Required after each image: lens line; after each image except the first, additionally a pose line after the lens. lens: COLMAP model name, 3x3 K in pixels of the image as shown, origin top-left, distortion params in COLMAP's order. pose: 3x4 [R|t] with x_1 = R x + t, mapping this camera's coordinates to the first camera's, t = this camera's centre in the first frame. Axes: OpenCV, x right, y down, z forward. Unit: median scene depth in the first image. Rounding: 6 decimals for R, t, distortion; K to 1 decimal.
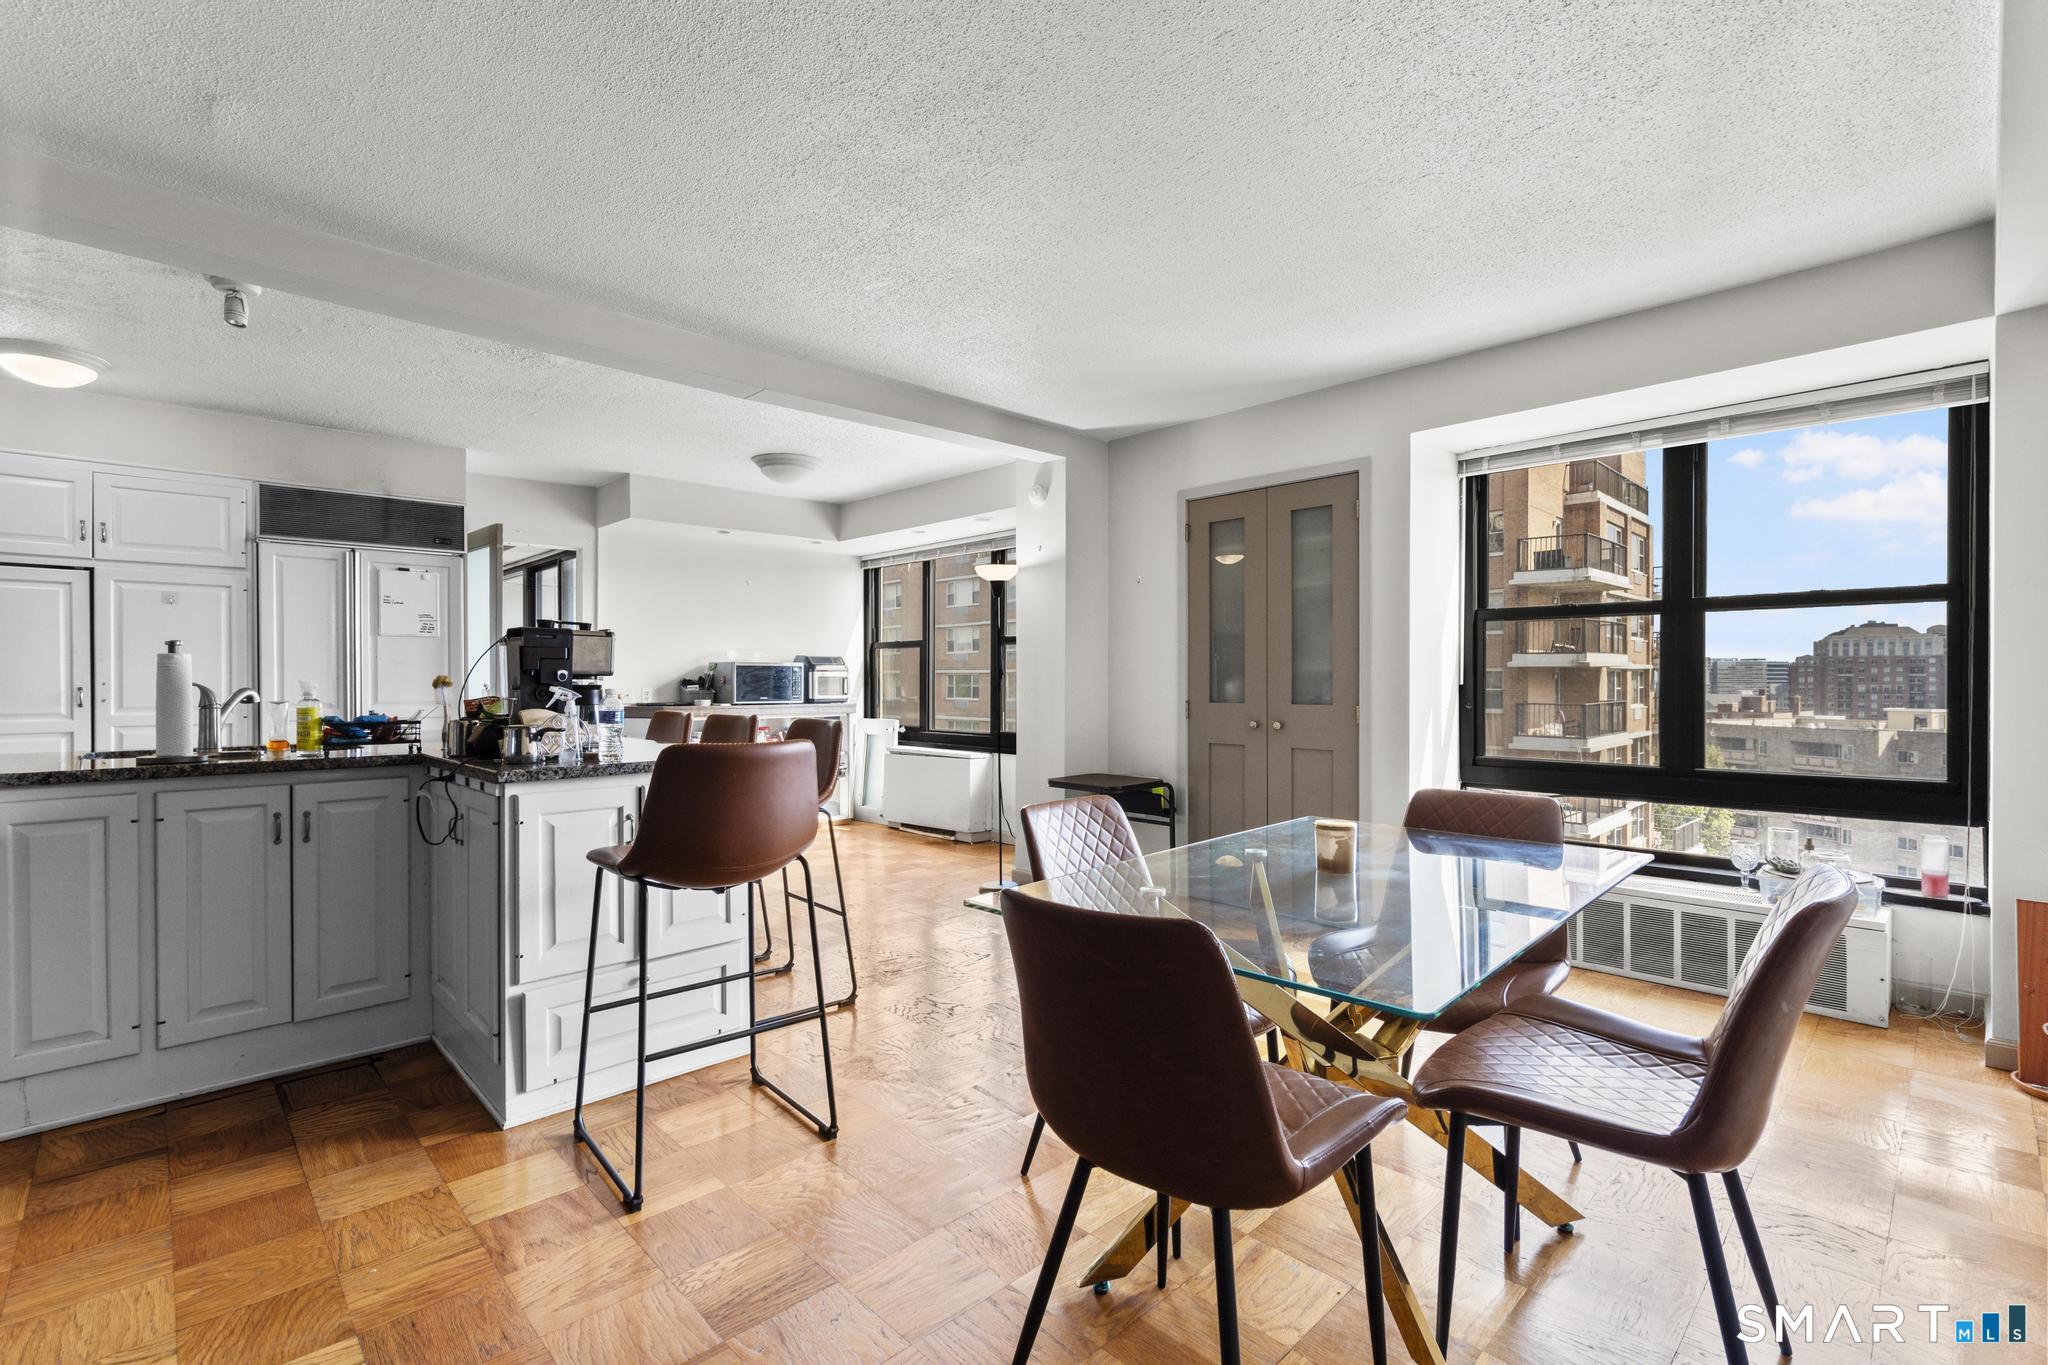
lens RADIAL K [[919.4, 0, 1031.5], [0, 919.4, 682.7], [0, 0, 1]] dist [-0.007504, 0.003316]
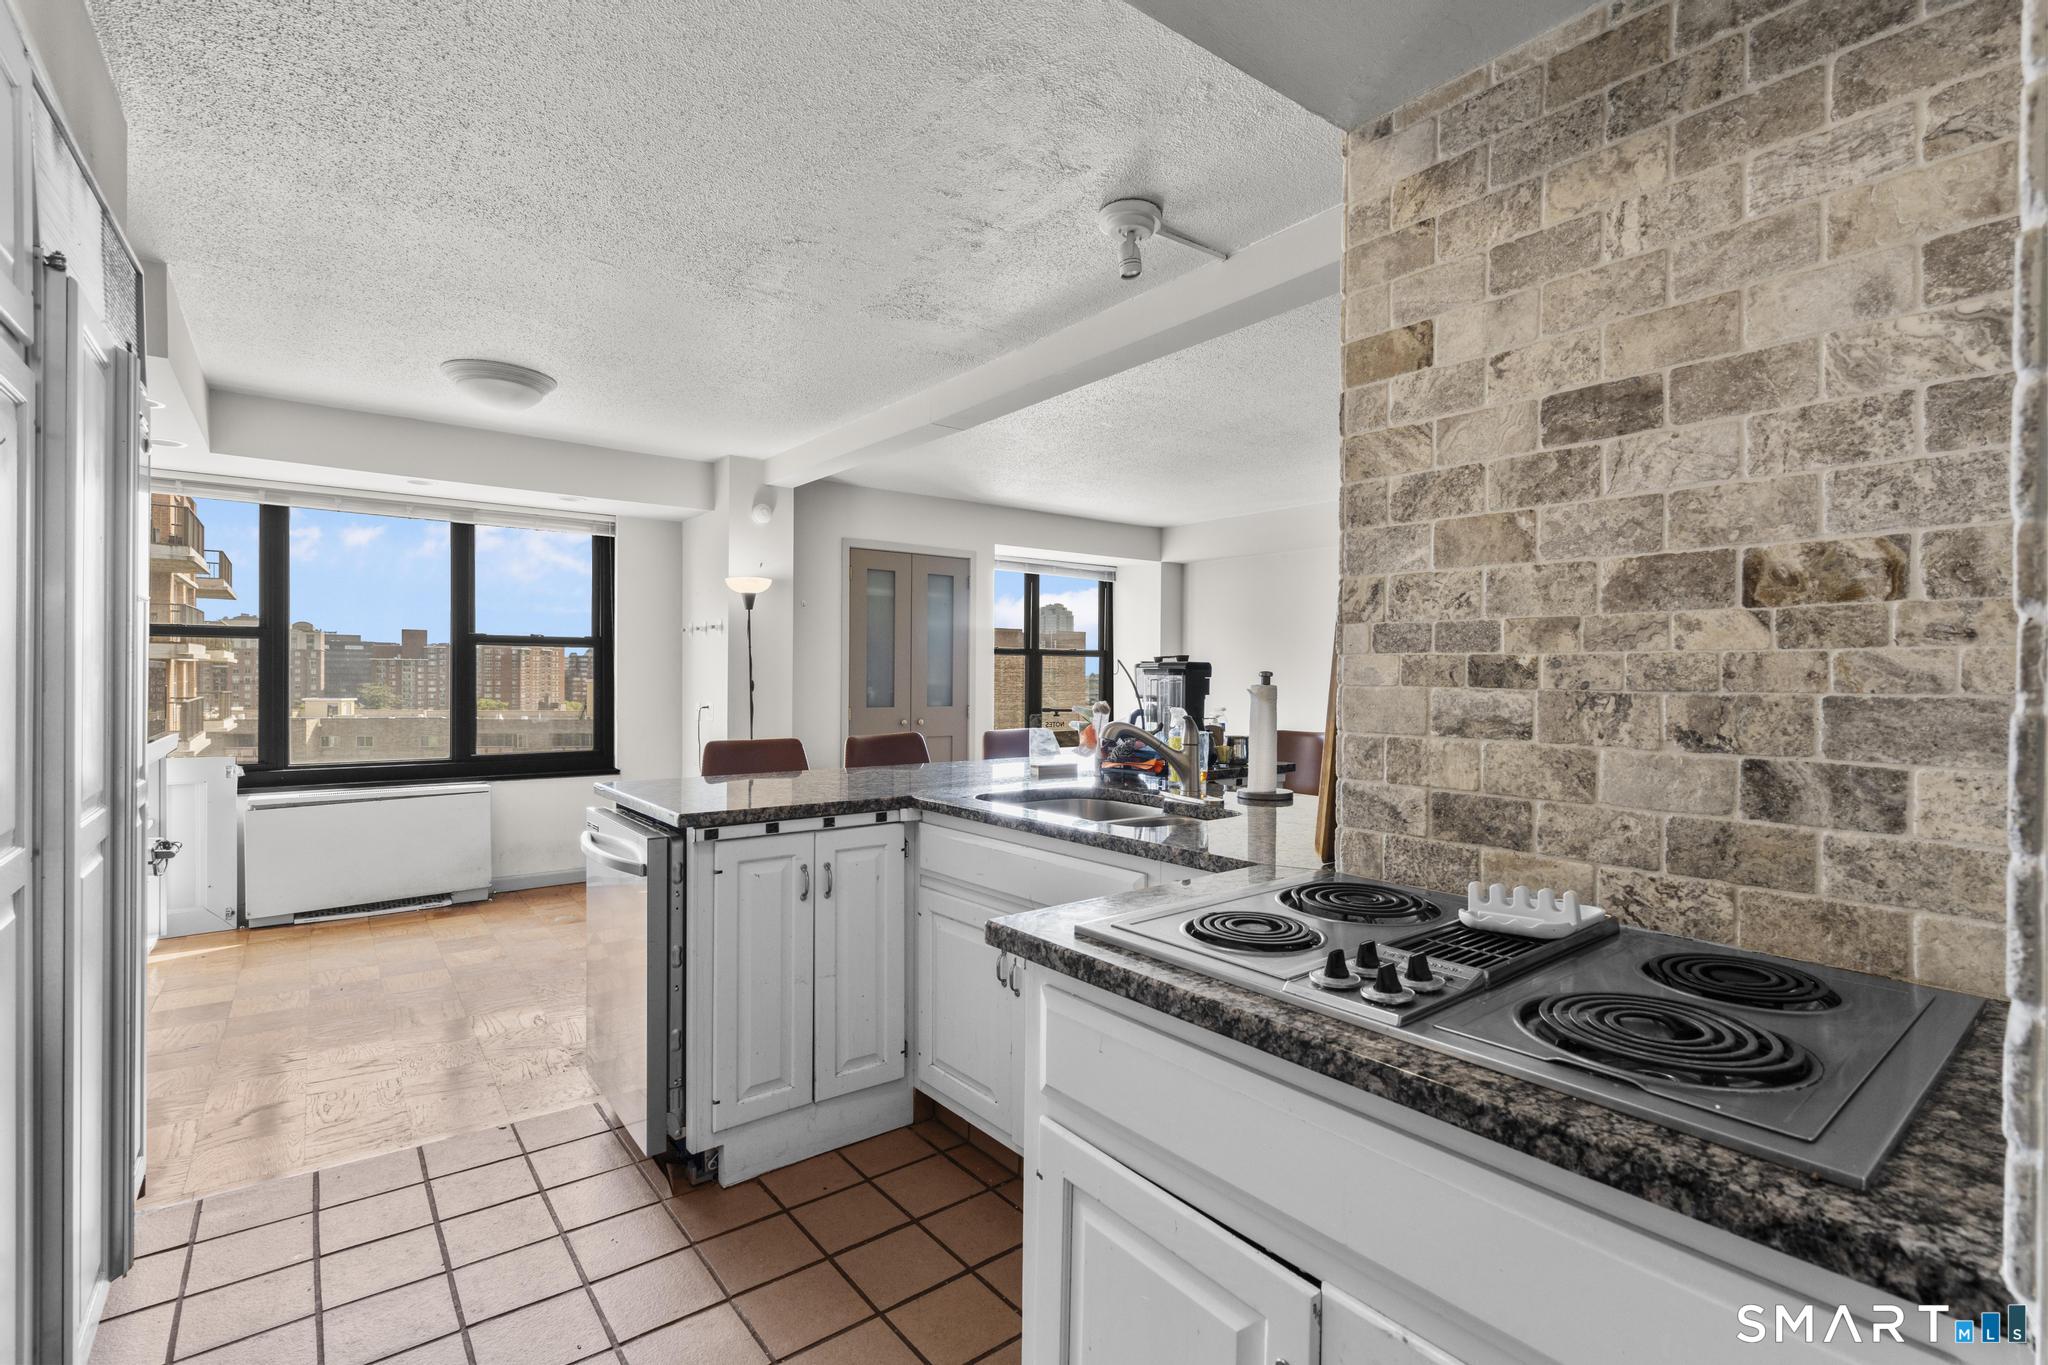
lens RADIAL K [[919.4, 0, 1018.8], [0, 919.4, 681.0], [0, 0, 1]] dist [-0.007504, 0.003316]
pose [[0.117769, -0.003358, 0.993035, -1.013228], [-0.004715, 0.999981, 0.003940, -0.020541], [-0.993030, -0.005146, 0.117751, 0.598688]]
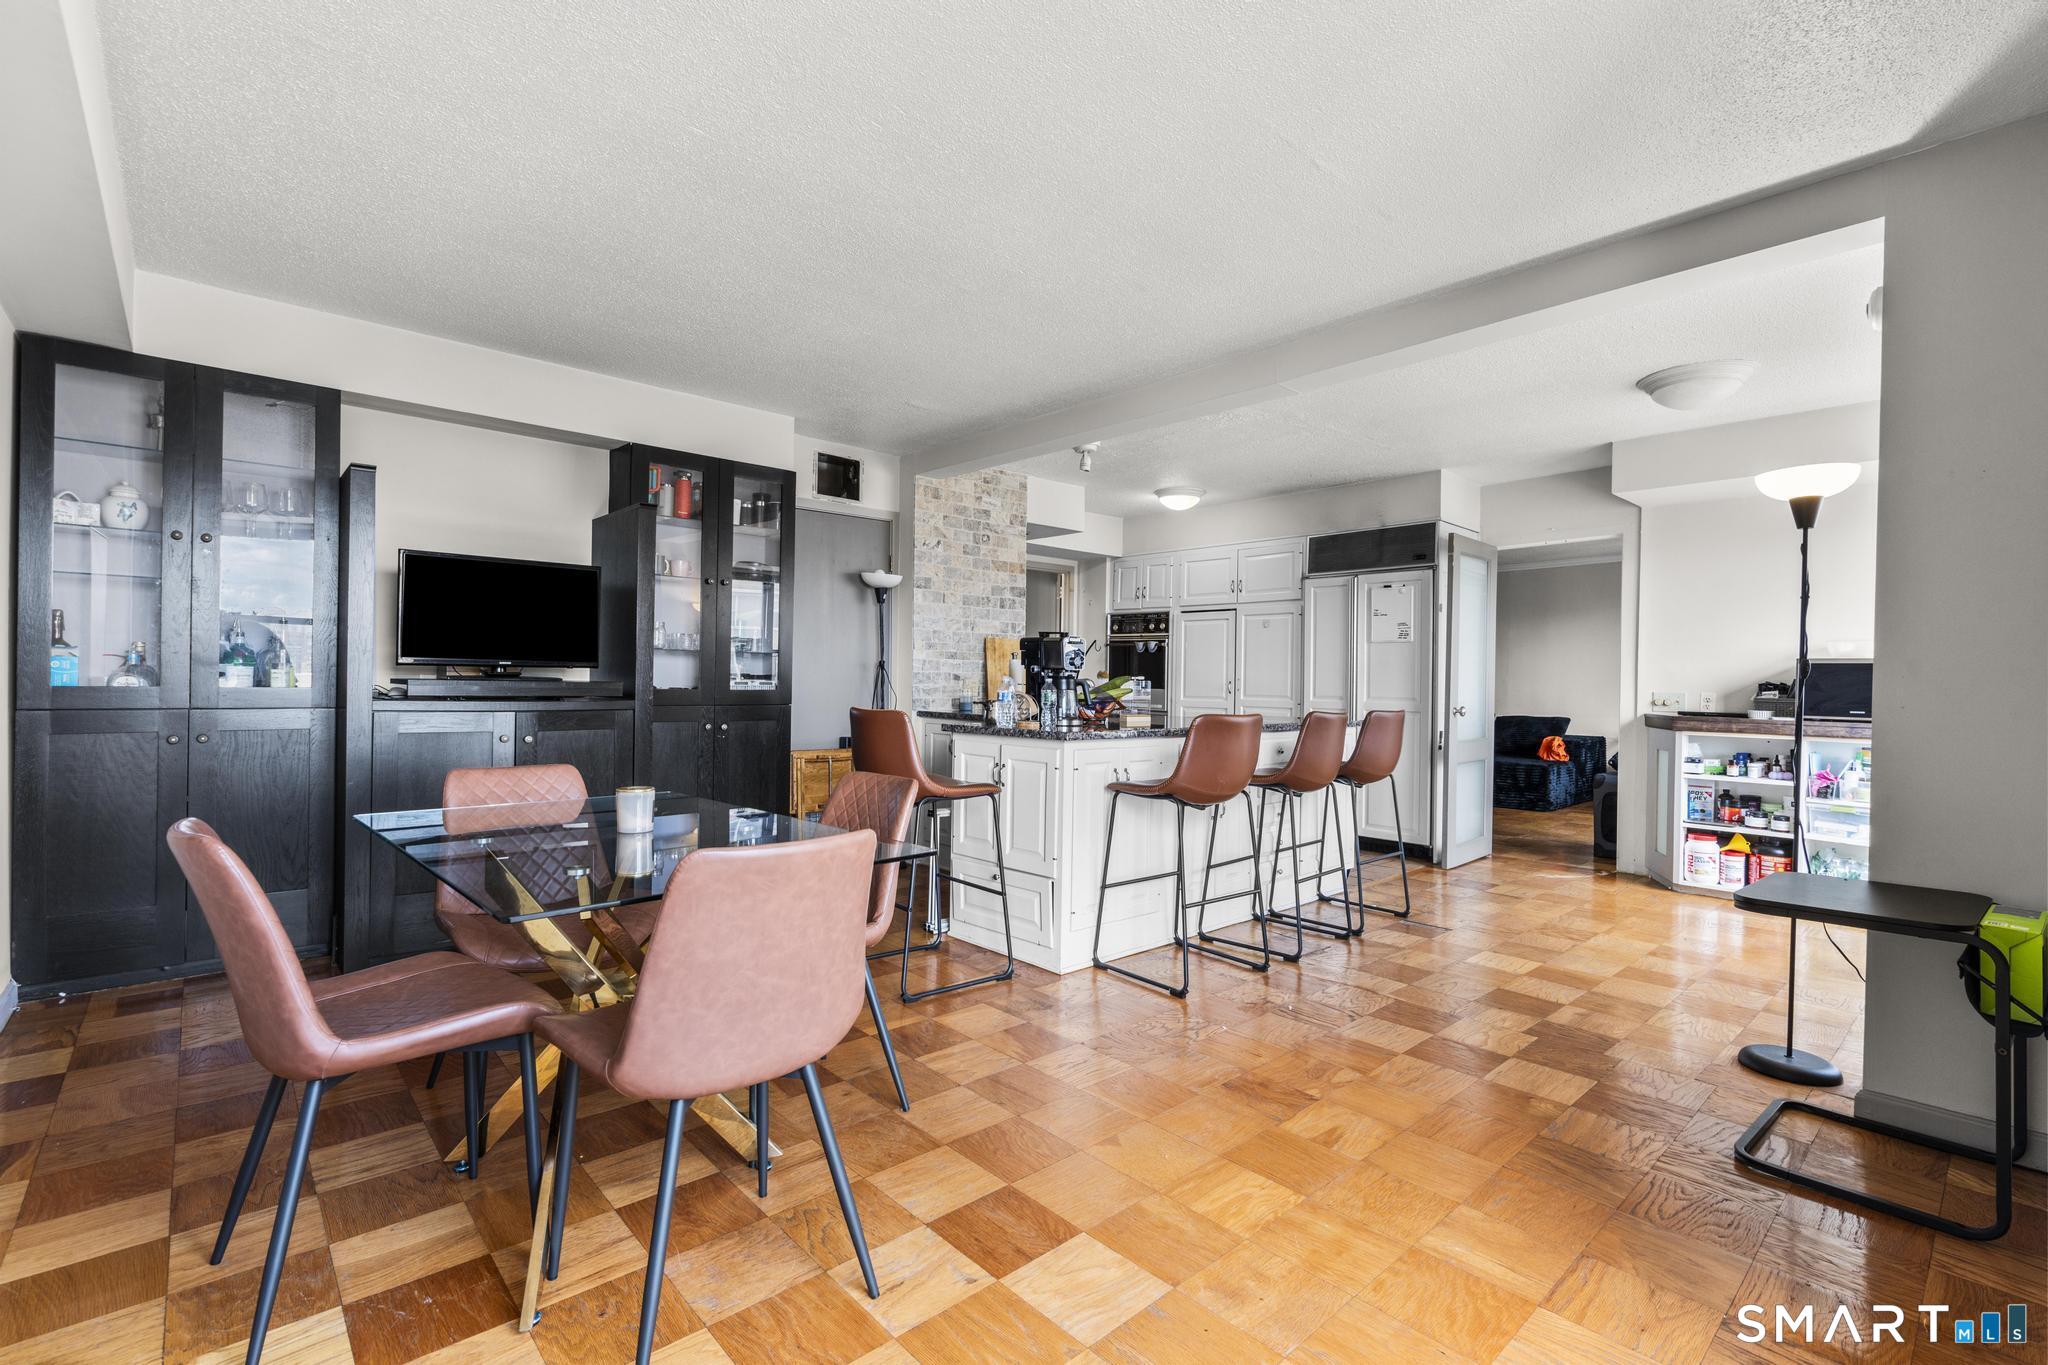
lens RADIAL K [[919.4, 0, 1022.6], [0, 919.4, 680.2], [0, 0, 1]] dist [-0.007504, 0.003316]
pose [[-0.037323, 0.004727, -0.999292, 0.526056], [-0.015398, 0.999867, 0.005305, -0.000472], [0.999185, 0.015585, -0.037245, 0.572888]]
